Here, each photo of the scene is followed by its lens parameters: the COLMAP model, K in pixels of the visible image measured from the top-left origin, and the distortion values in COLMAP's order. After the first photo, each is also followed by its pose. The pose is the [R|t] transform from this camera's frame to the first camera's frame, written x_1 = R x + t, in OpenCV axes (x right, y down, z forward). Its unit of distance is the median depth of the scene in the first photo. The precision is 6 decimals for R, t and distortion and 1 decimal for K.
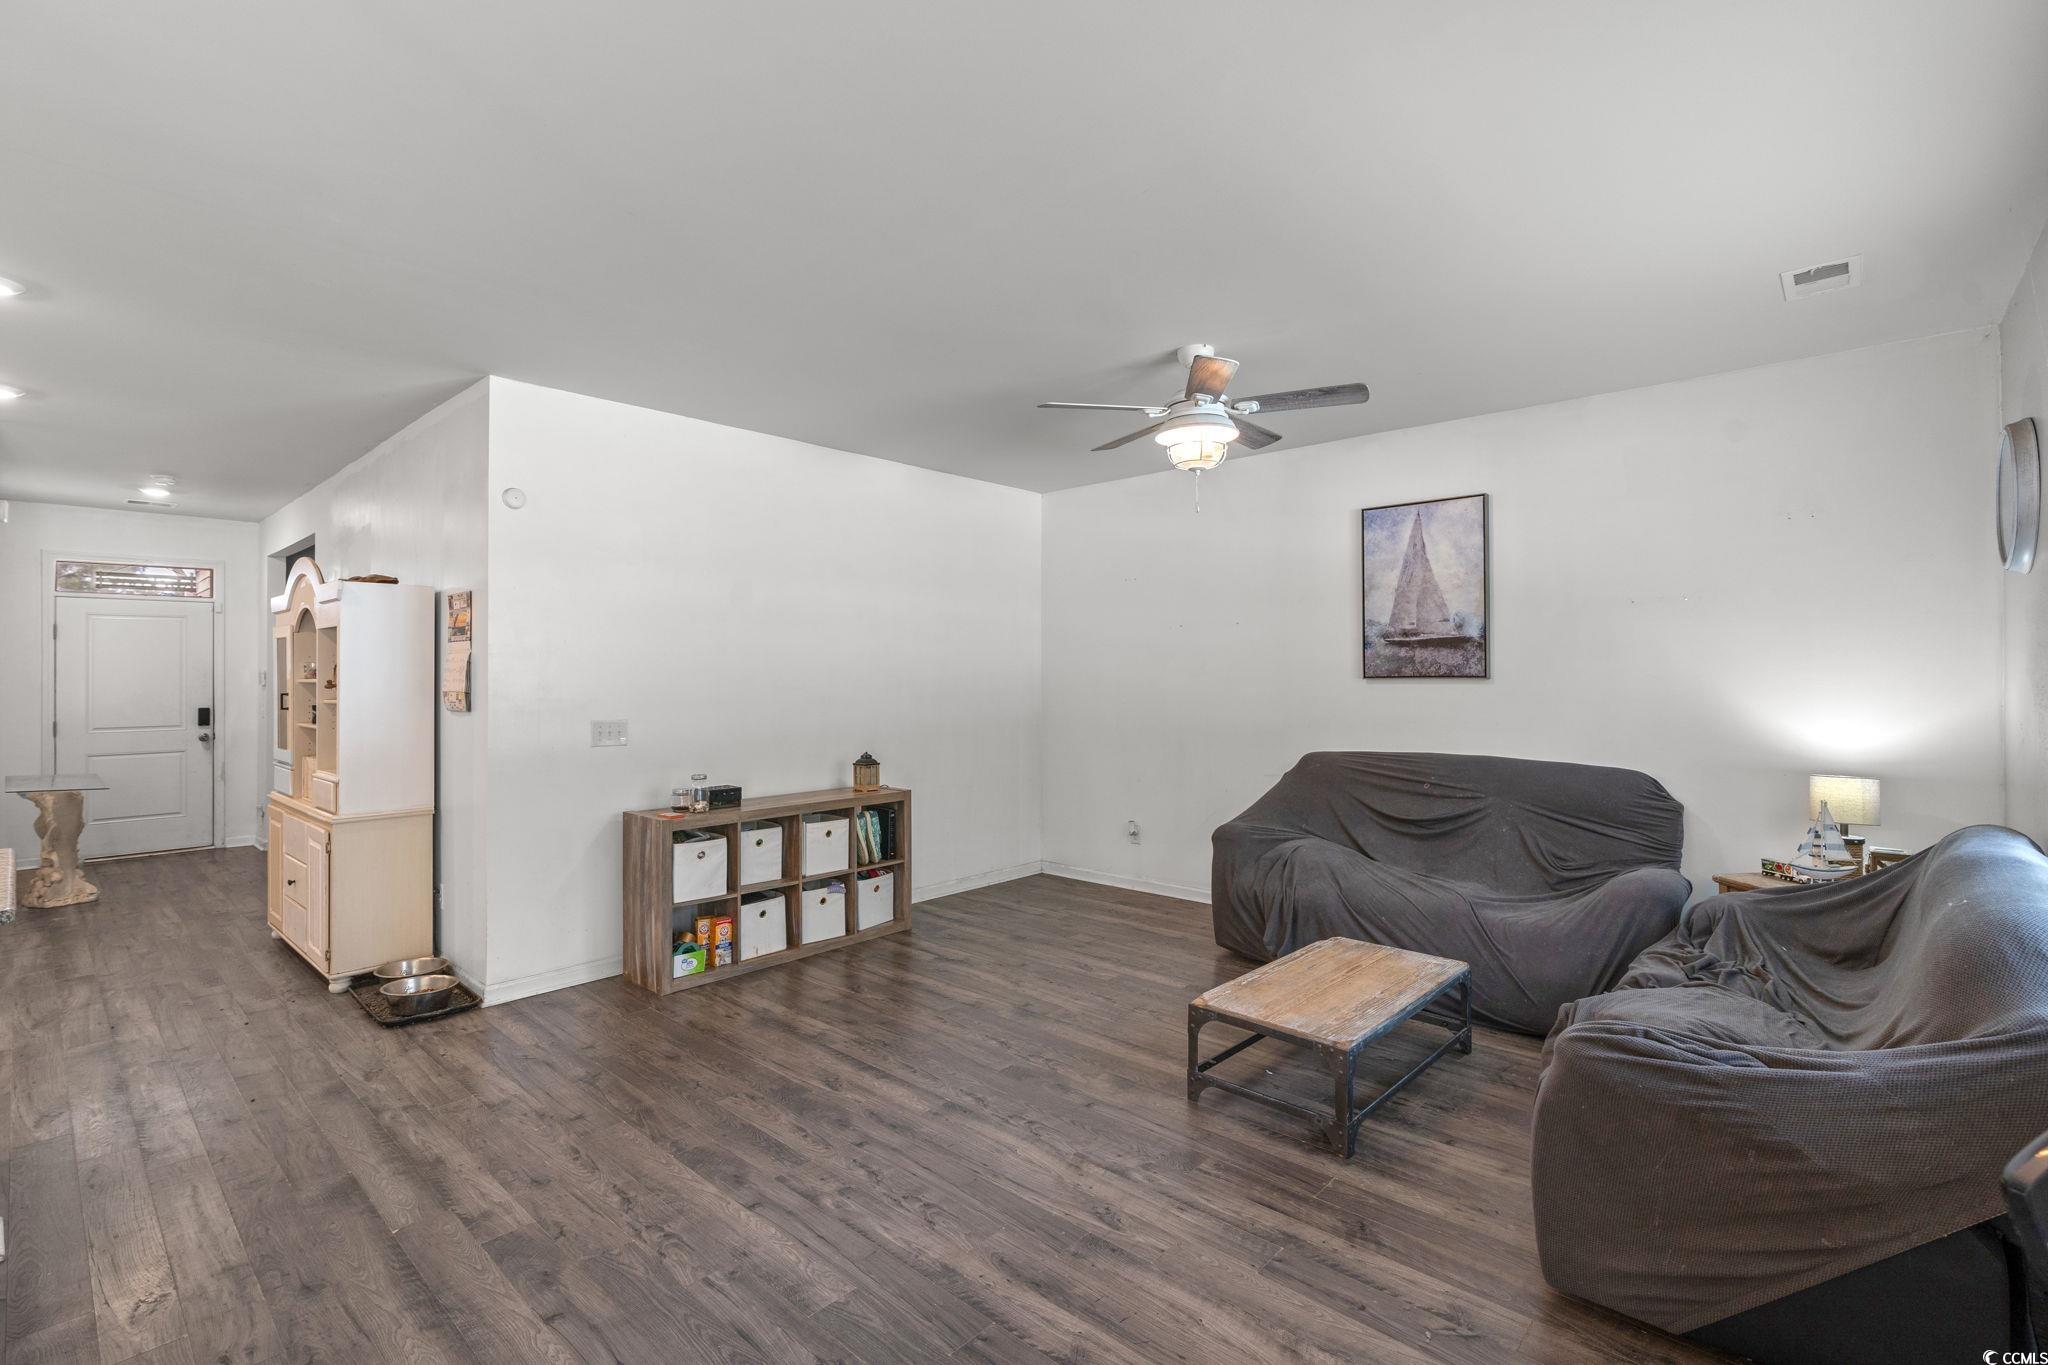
lens RADIAL K [[918.1, 0, 1022.6], [0, 918.1, 671.5], [0, 0, 1]] dist [-0.007119, 0.002808]
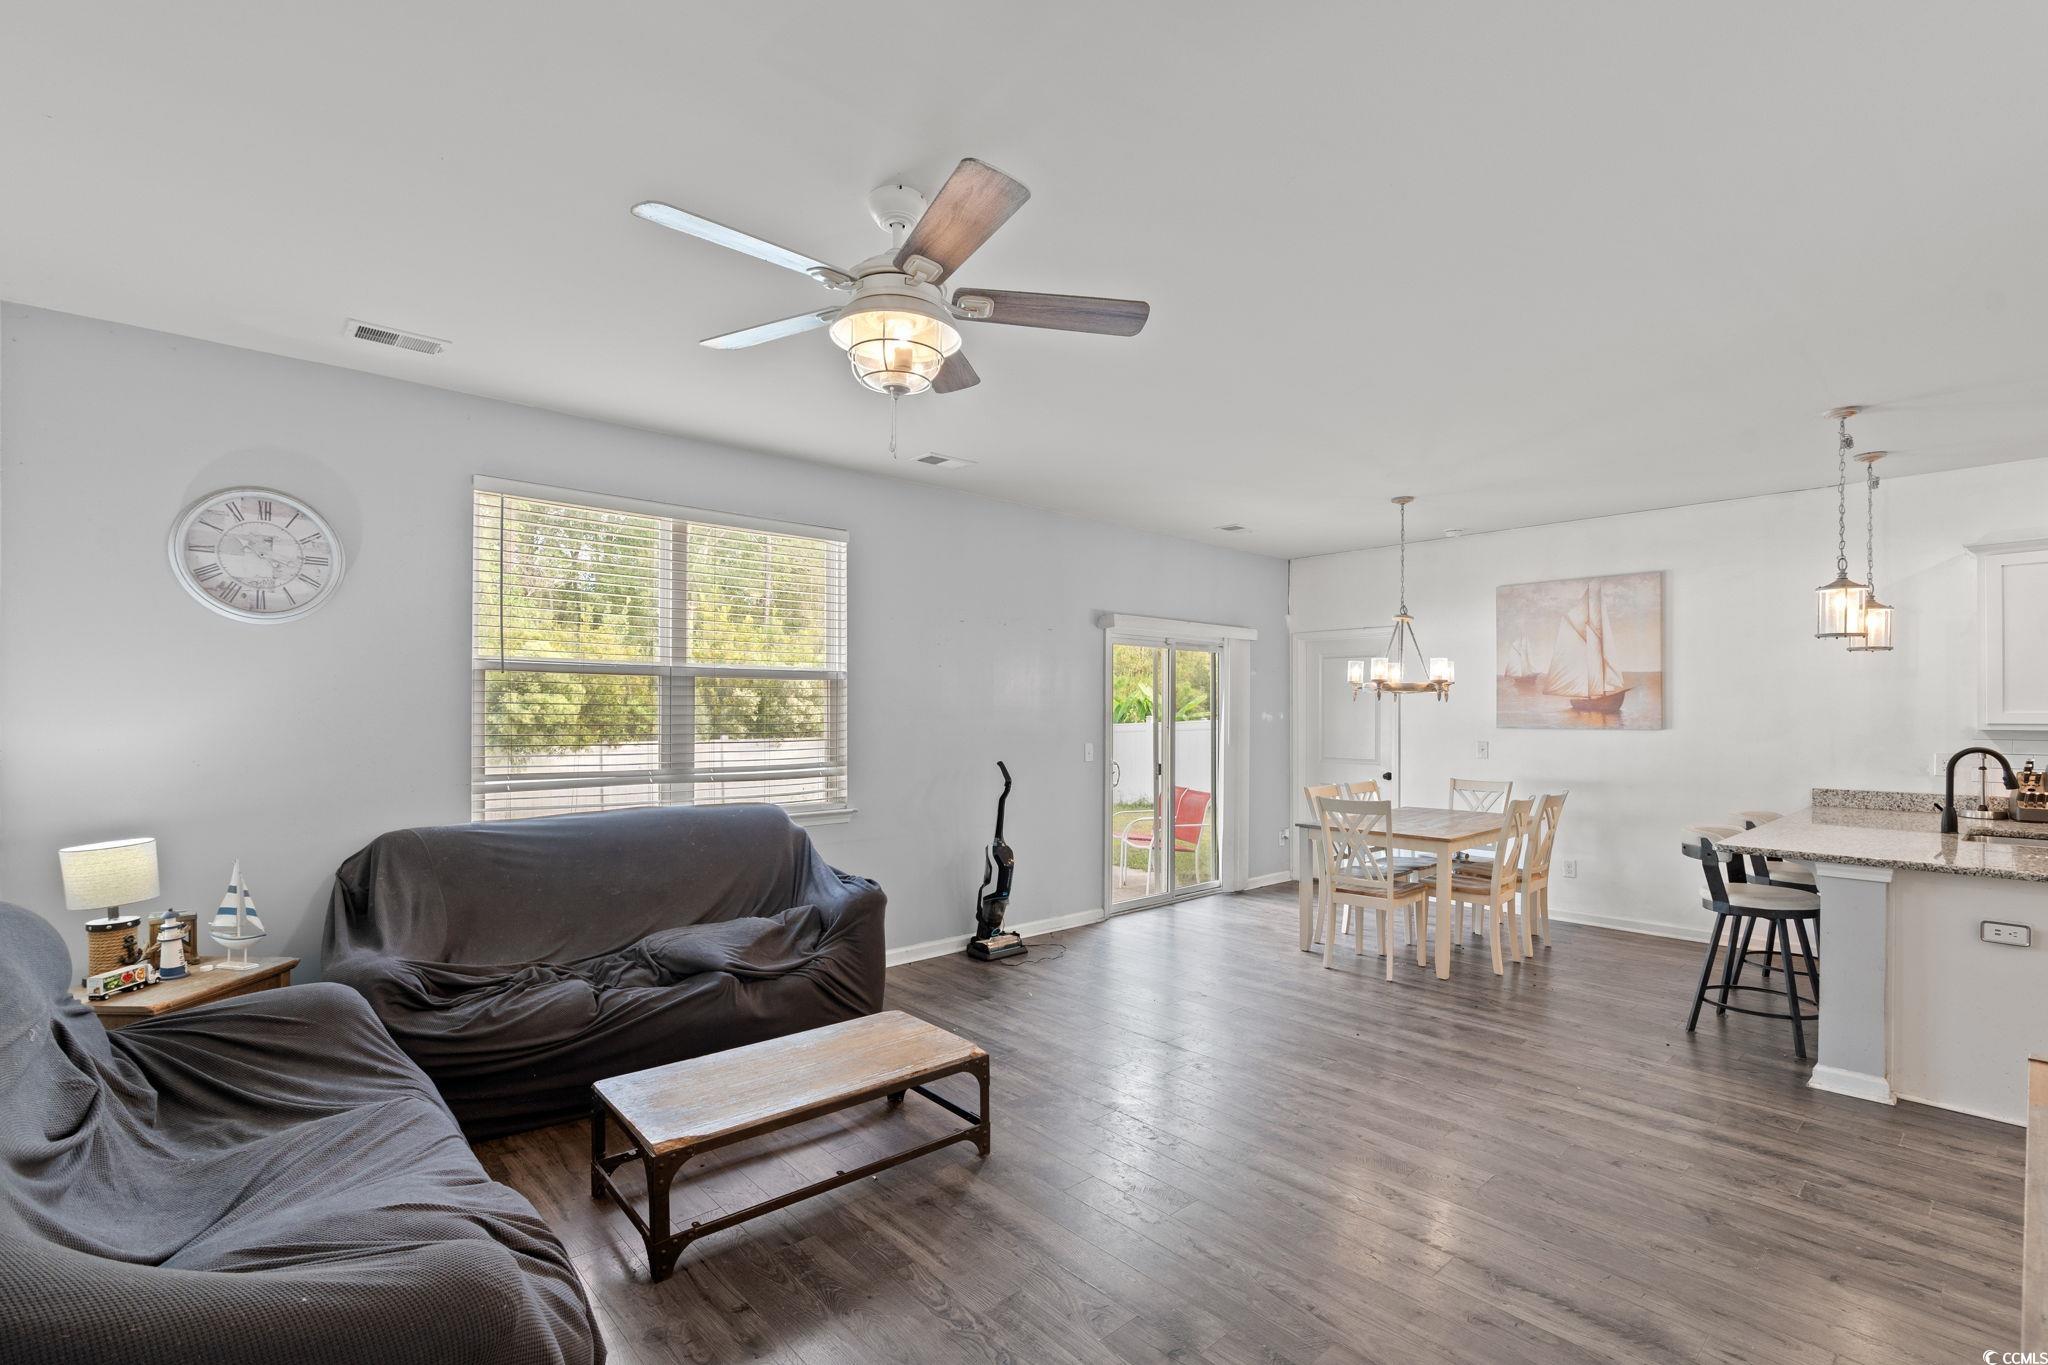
lens RADIAL K [[918.1, 0, 1034.6], [0, 918.1, 713.2], [0, 0, 1]] dist [-0.007119, 0.002808]
pose [[-0.995322, 0.000636, 0.096609, 0.026129], [0.000256, 0.999992, -0.003953, 0.003822], [-0.096611, -0.003909, -0.995315, 1.290053]]
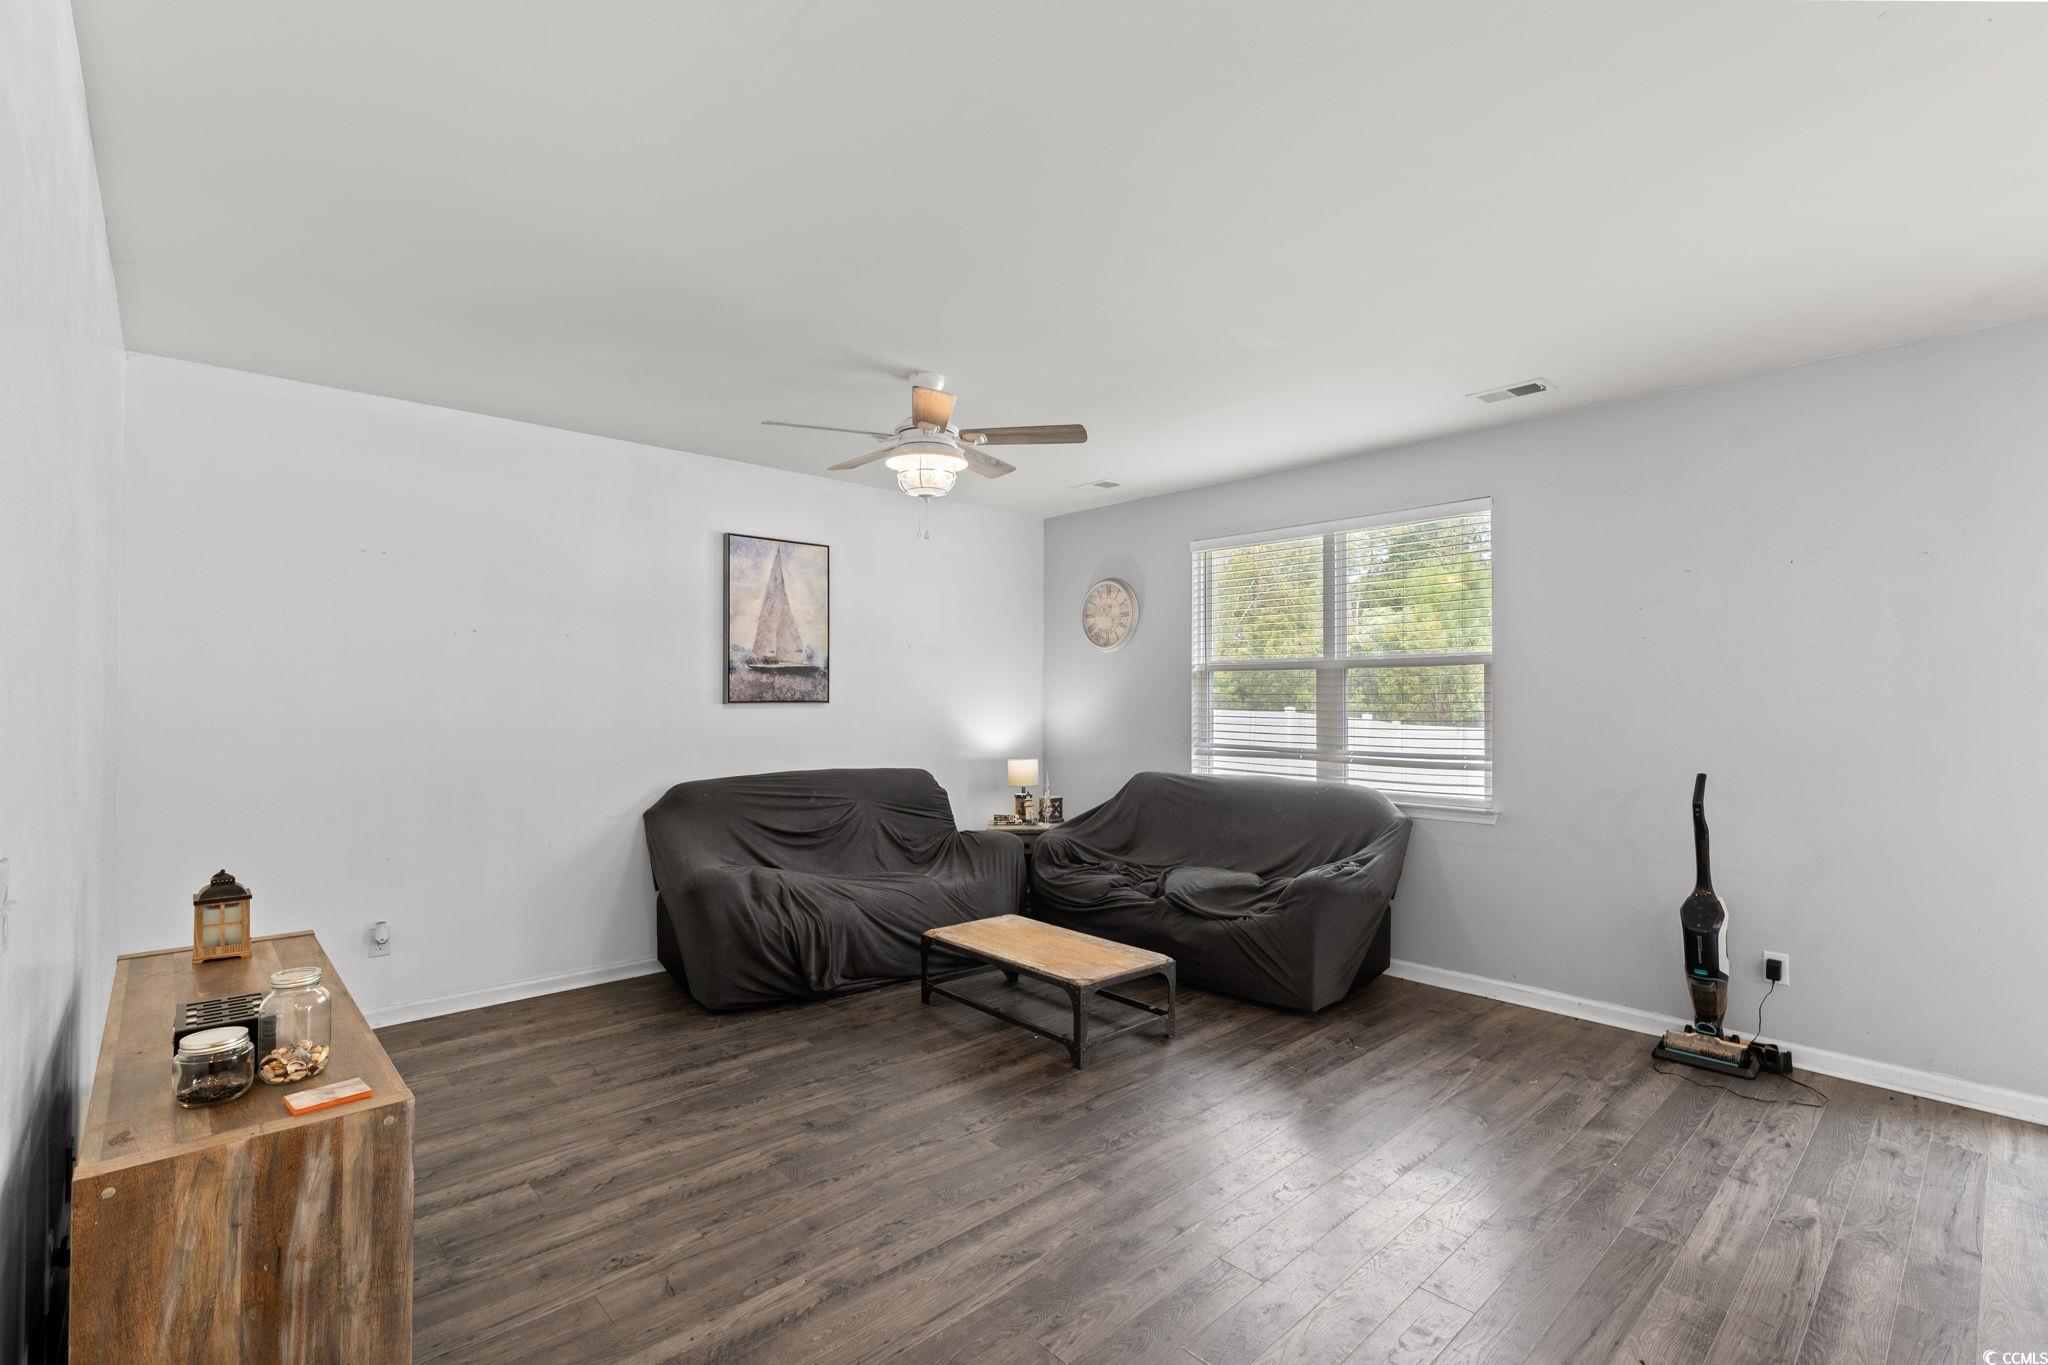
lens RADIAL K [[918.1, 0, 1025.6], [0, 918.1, 699.4], [0, 0, 1]] dist [-0.007119, 0.002808]
pose [[0.084582, 0.004362, 0.996407, -0.639150], [-0.007755, 0.999963, -0.003719, 0.005156], [-0.996386, -0.007412, 0.084612, 0.640549]]
